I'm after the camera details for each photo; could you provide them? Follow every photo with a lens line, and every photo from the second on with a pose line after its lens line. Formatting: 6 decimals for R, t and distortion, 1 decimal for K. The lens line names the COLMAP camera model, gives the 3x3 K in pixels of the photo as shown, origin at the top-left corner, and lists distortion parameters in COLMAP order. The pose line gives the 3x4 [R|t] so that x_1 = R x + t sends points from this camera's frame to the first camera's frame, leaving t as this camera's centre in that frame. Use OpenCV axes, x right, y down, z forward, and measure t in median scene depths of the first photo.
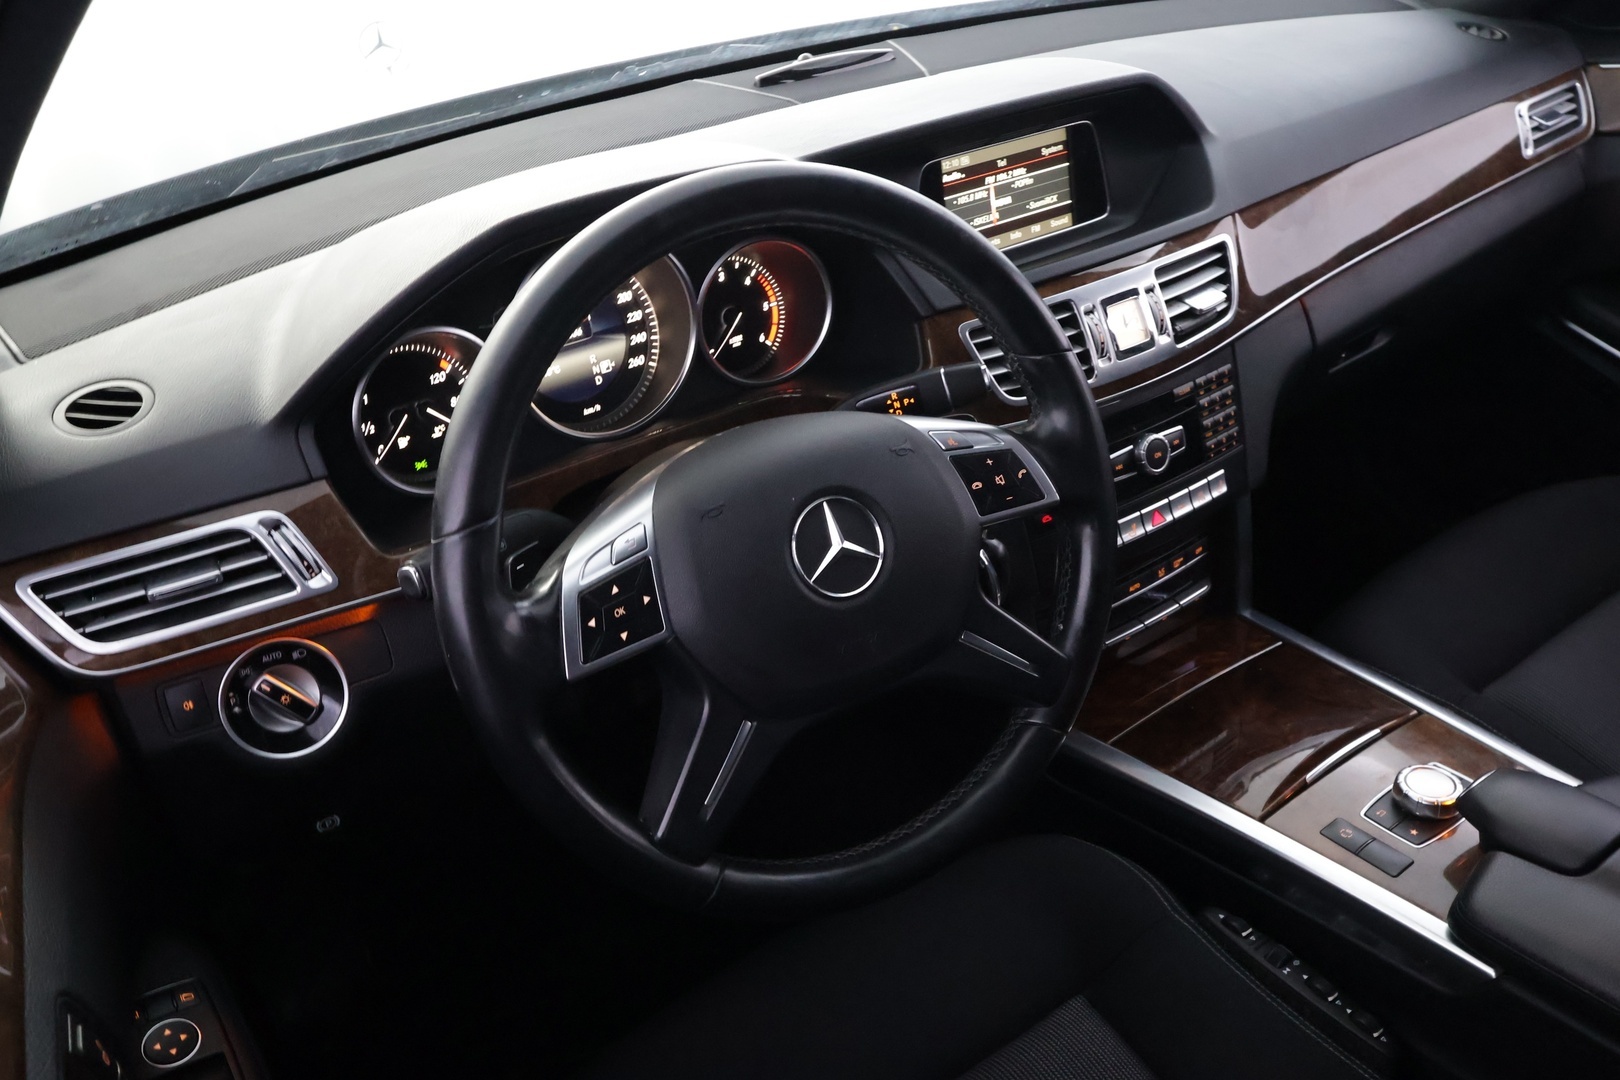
lens RADIAL K [[1348.7, 0, 810.9], [0, 1348.7, 539.4], [0, 0, 1]] dist [0.008989, 0.001292]
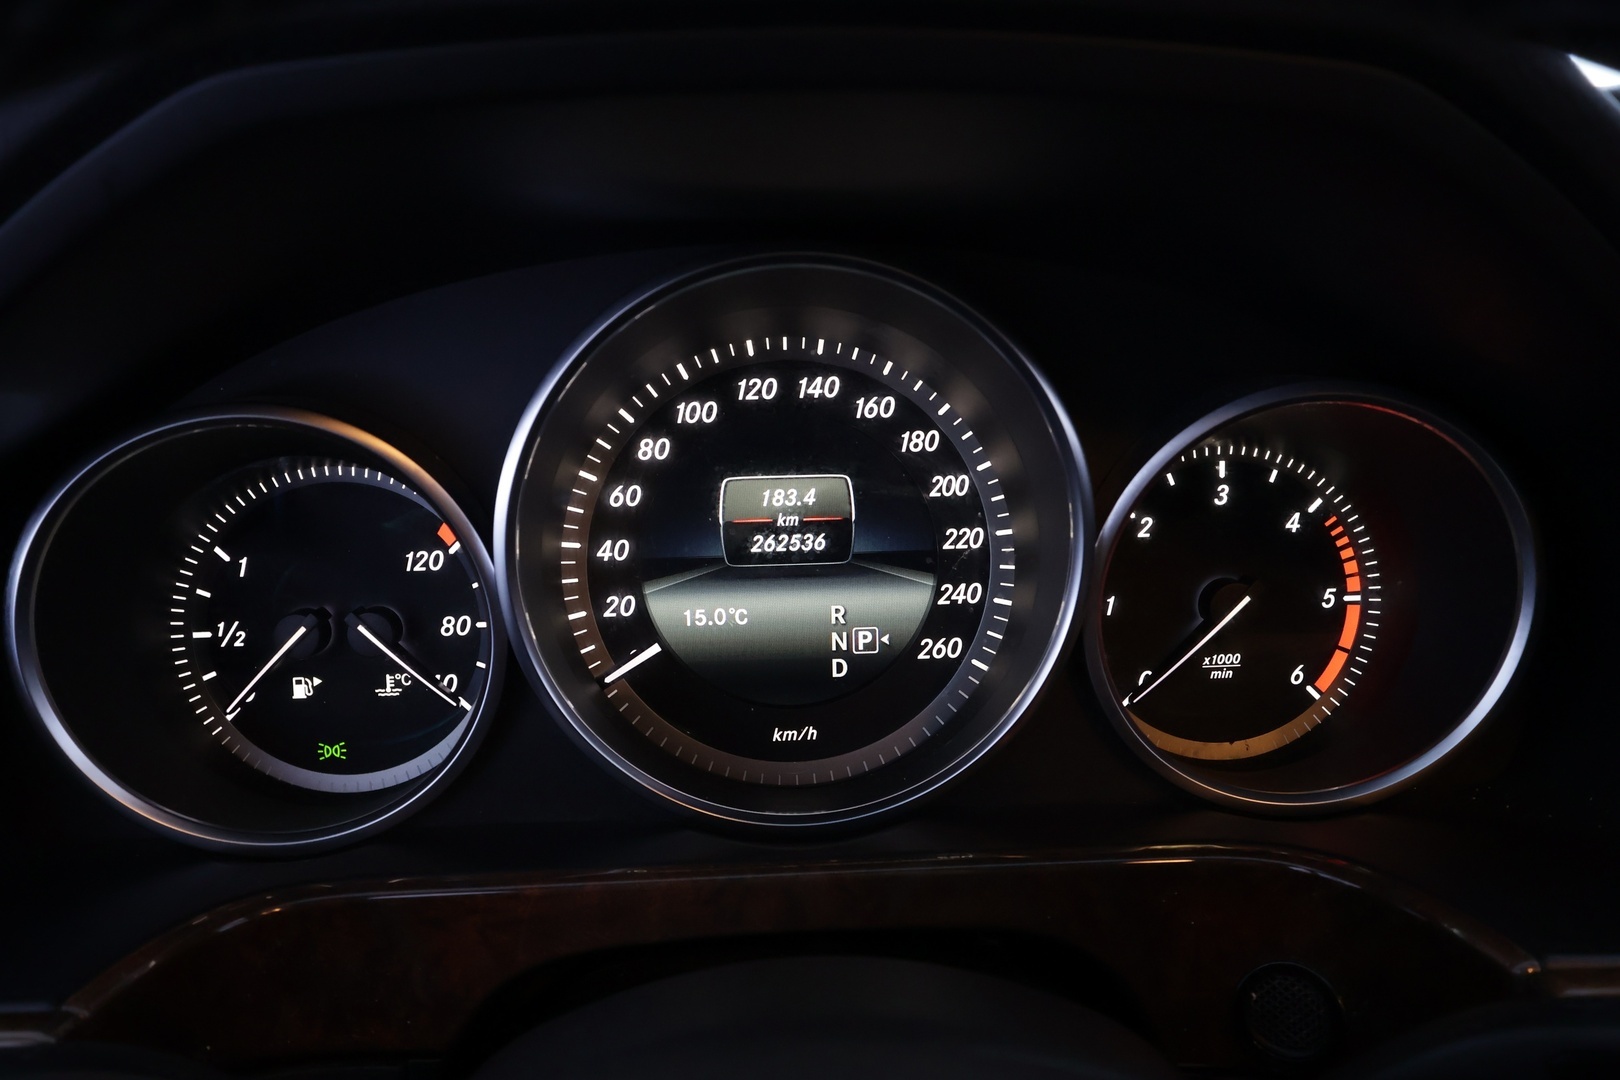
lens RADIAL K [[1348.7, 0, 809.8], [0, 1348.7, 540.6], [0, 0, 1]] dist [0.008989, 0.001292]
pose [[0.847855, 0.234298, -0.475653, 0.019829], [-0.303678, 0.949945, -0.073383, -0.120788], [0.434651, 0.206664, 0.876566, 0.626122]]
